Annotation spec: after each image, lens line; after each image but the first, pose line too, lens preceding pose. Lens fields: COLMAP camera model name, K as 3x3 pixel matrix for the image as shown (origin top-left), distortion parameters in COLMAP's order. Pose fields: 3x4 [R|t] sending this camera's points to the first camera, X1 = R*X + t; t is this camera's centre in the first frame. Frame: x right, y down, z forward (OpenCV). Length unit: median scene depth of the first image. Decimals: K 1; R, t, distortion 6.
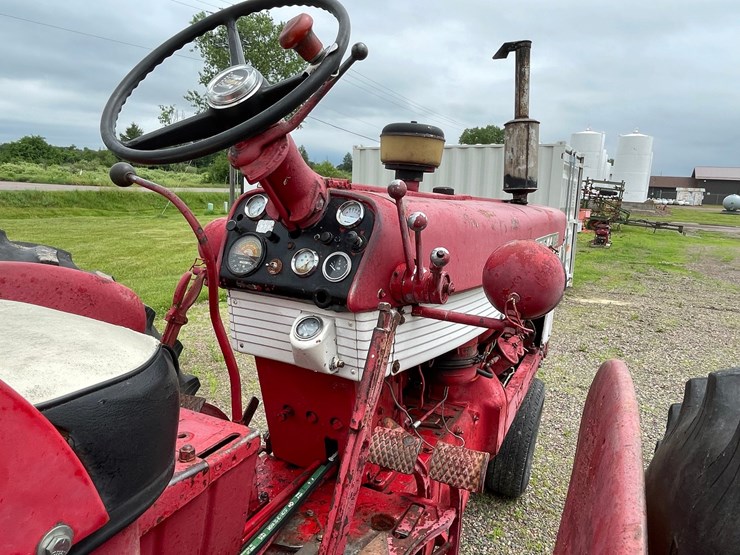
lens RADIAL K [[501.8, 0, 366.2], [0, 501.8, 274.5], [0, 0, 1]] dist [-0.000515, -0.003430]
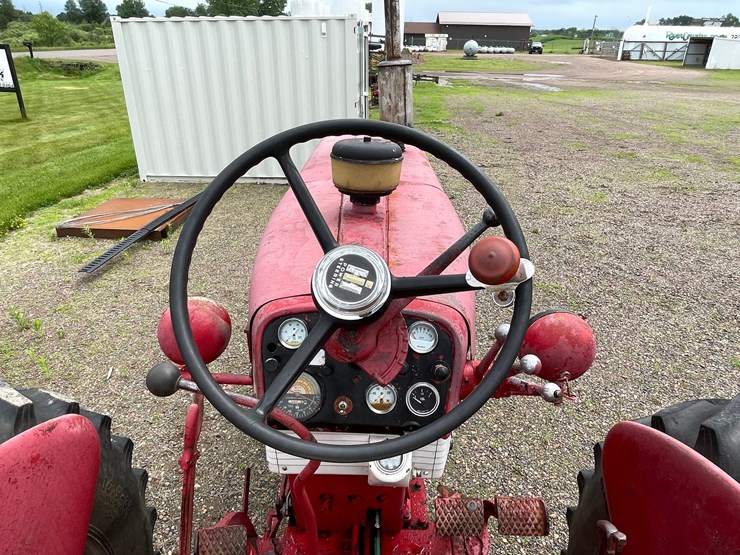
lens RADIAL K [[502.2, 0, 363.3], [0, 502.2, 273.2], [0, 0, 1]] dist [-0.001329, -0.001664]
pose [[0.903672, -0.208852, 0.373843, -0.170084], [0.102827, 0.953292, 0.284008, -0.191337], [-0.415697, -0.218209, 0.882939, 0.099858]]
